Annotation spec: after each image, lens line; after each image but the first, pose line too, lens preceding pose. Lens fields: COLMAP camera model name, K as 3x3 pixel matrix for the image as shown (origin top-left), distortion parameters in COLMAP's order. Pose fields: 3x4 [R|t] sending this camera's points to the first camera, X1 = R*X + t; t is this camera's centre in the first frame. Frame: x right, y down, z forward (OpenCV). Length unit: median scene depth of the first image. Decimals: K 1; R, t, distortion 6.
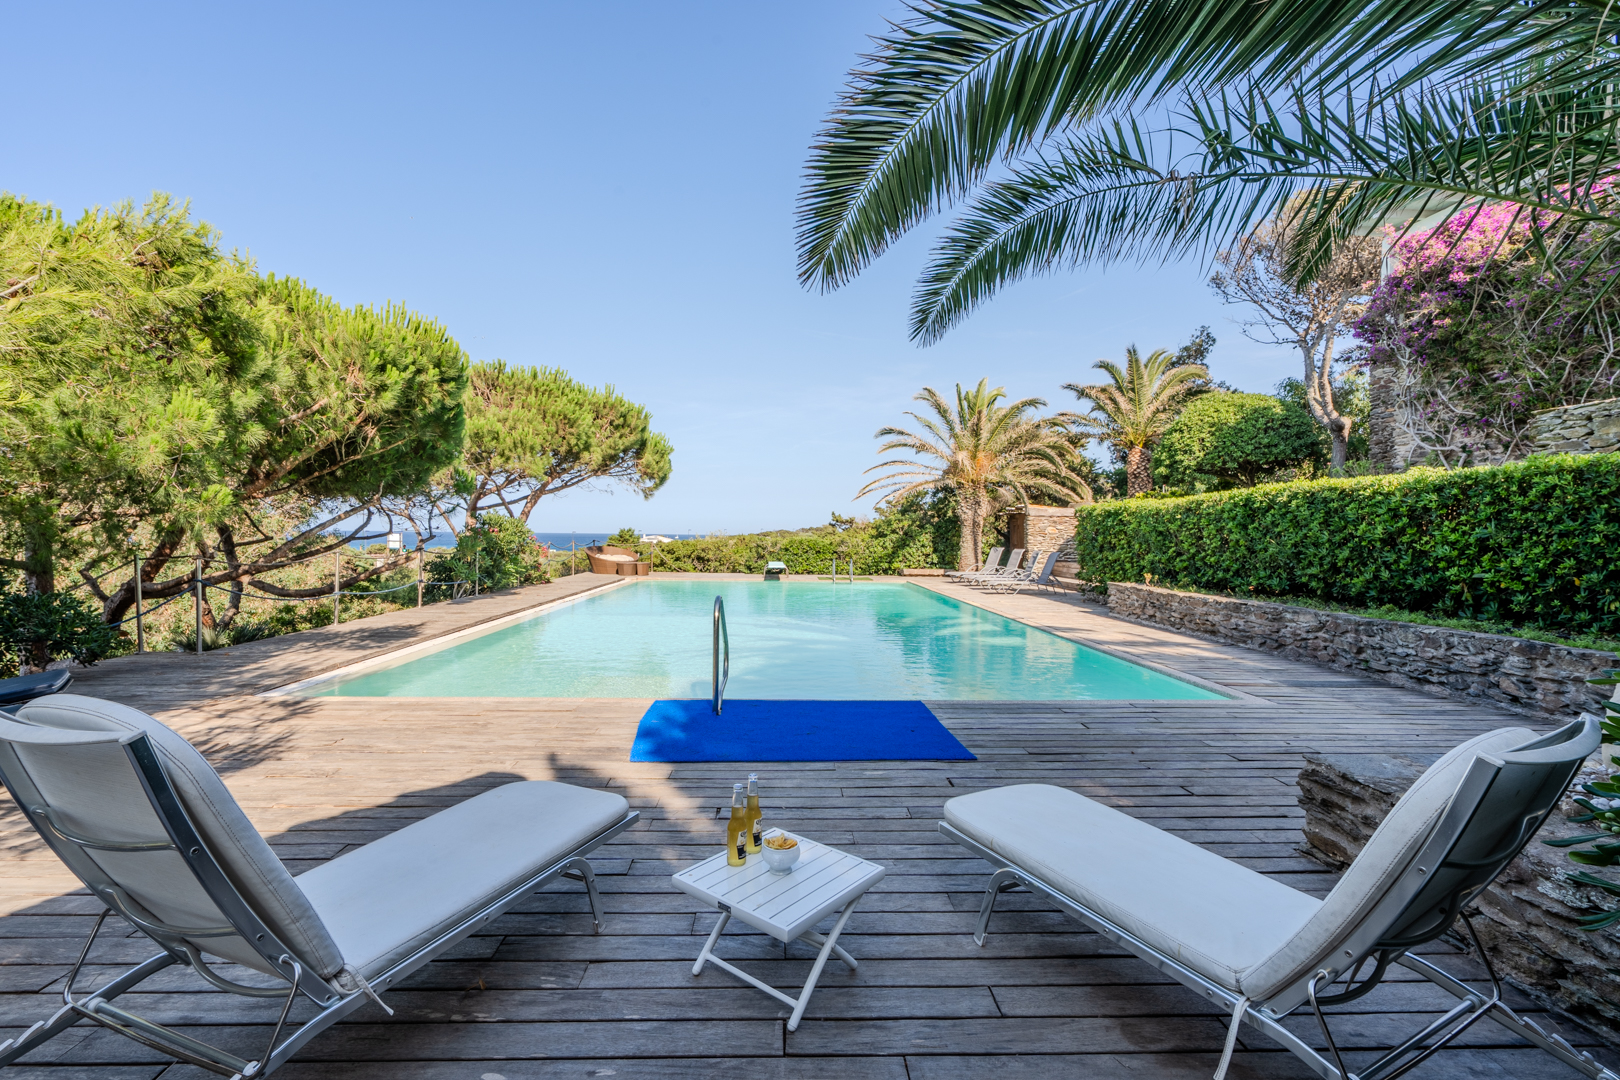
lens RADIAL K [[730.8, 0, 809.3], [0, 730.8, 534.1], [0, 0, 1]] dist [-0.005844, 0.002949]
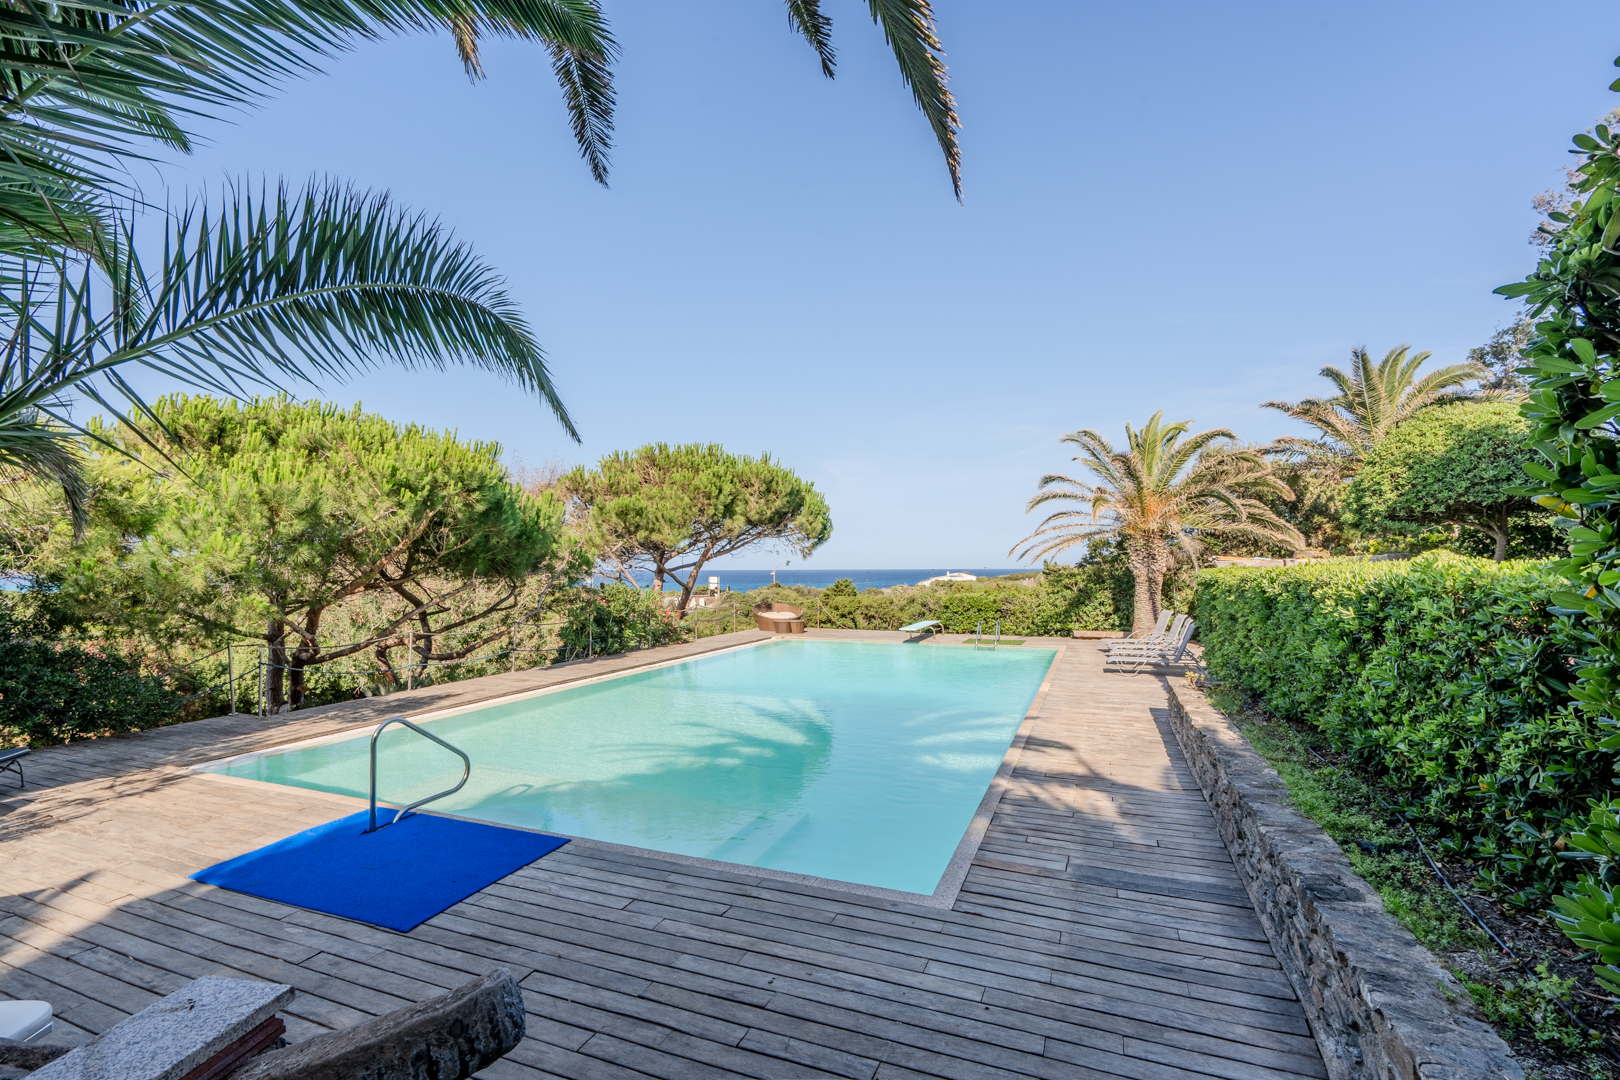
lens RADIAL K [[730.8, 0, 810.9], [0, 730.8, 548.7], [0, 0, 1]] dist [-0.005844, 0.002949]
pose [[0.906885, -0.026027, -0.420573, 0.227614], [0.014469, 0.999425, -0.030649, -0.030813], [0.421129, 0.021710, 0.906741, 0.071173]]
